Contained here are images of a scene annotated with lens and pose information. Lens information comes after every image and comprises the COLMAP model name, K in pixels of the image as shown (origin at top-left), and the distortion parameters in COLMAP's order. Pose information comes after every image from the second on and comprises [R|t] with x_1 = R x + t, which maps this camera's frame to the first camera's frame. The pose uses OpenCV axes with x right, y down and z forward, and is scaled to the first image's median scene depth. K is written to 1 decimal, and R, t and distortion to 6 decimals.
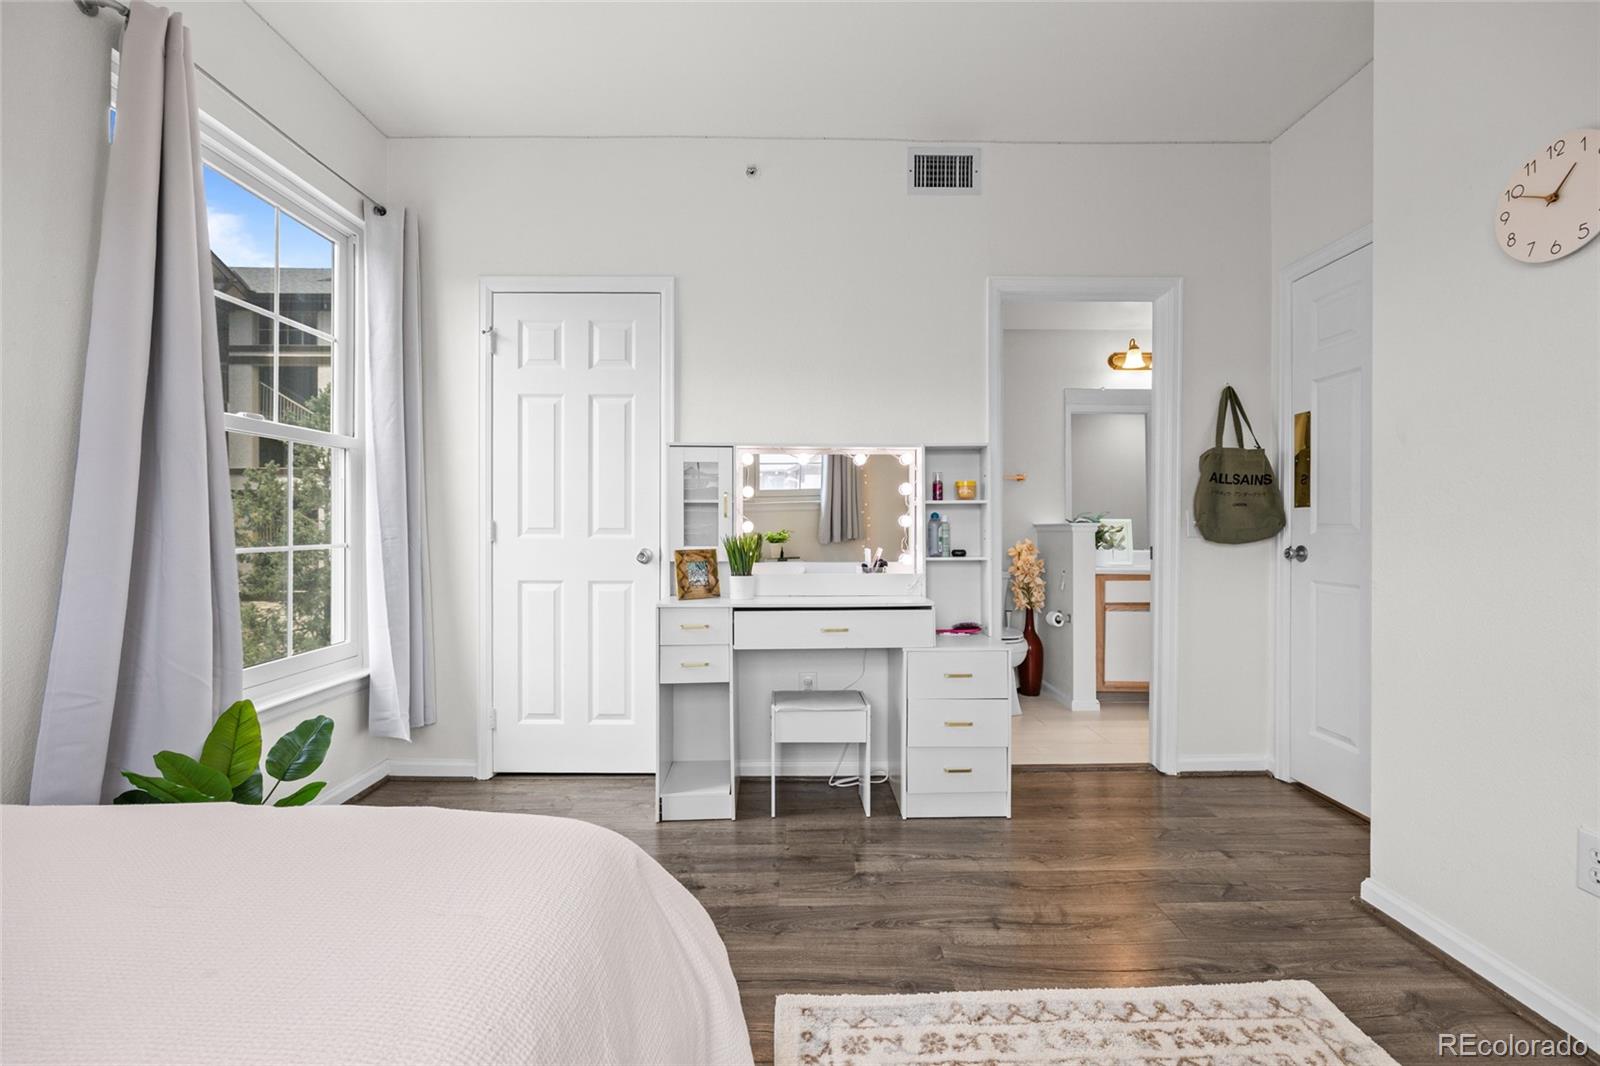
lens RADIAL K [[700.6, 0, 801.8], [0, 700.6, 529.8], [0, 0, 1]] dist [0.000211, 0.001062]
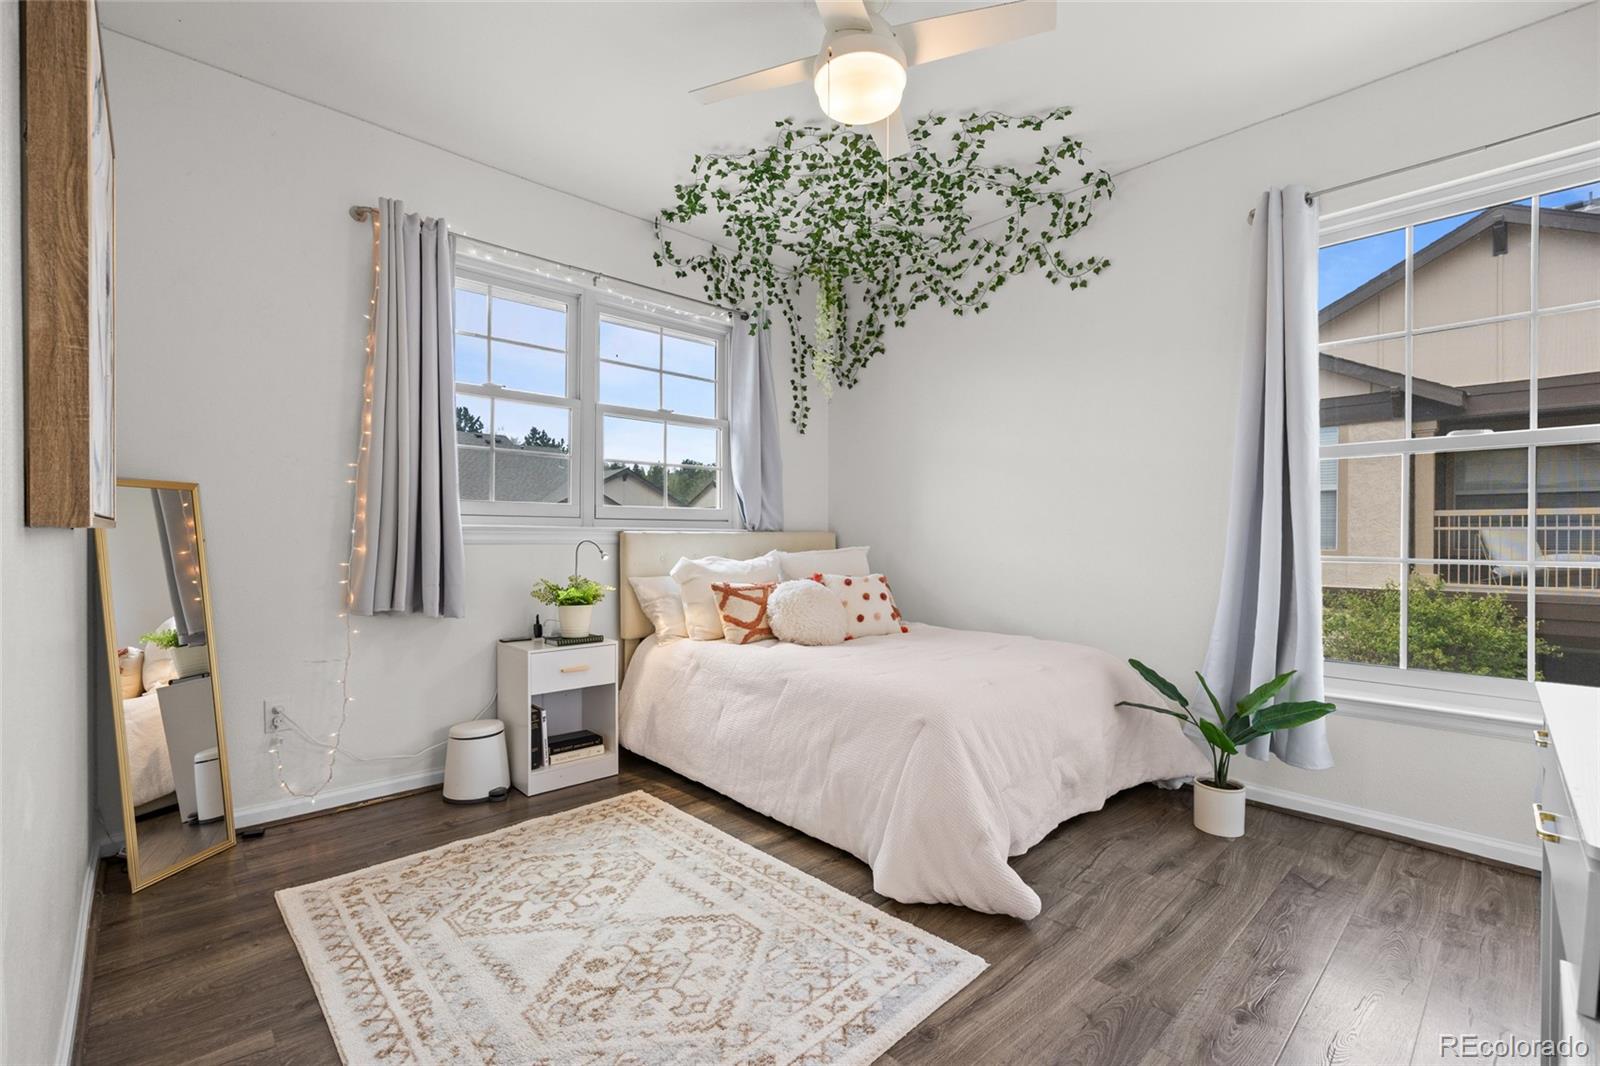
lens RADIAL K [[700.6, 0, 801.8], [0, 700.6, 529.8], [0, 0, 1]] dist [0.000211, 0.001062]
pose [[-0.741563, -0.006570, -0.670851, 0.852428], [-0.008389, 0.999965, -0.000520, -0.013833], [0.670831, 0.005242, -0.741592, 1.486833]]
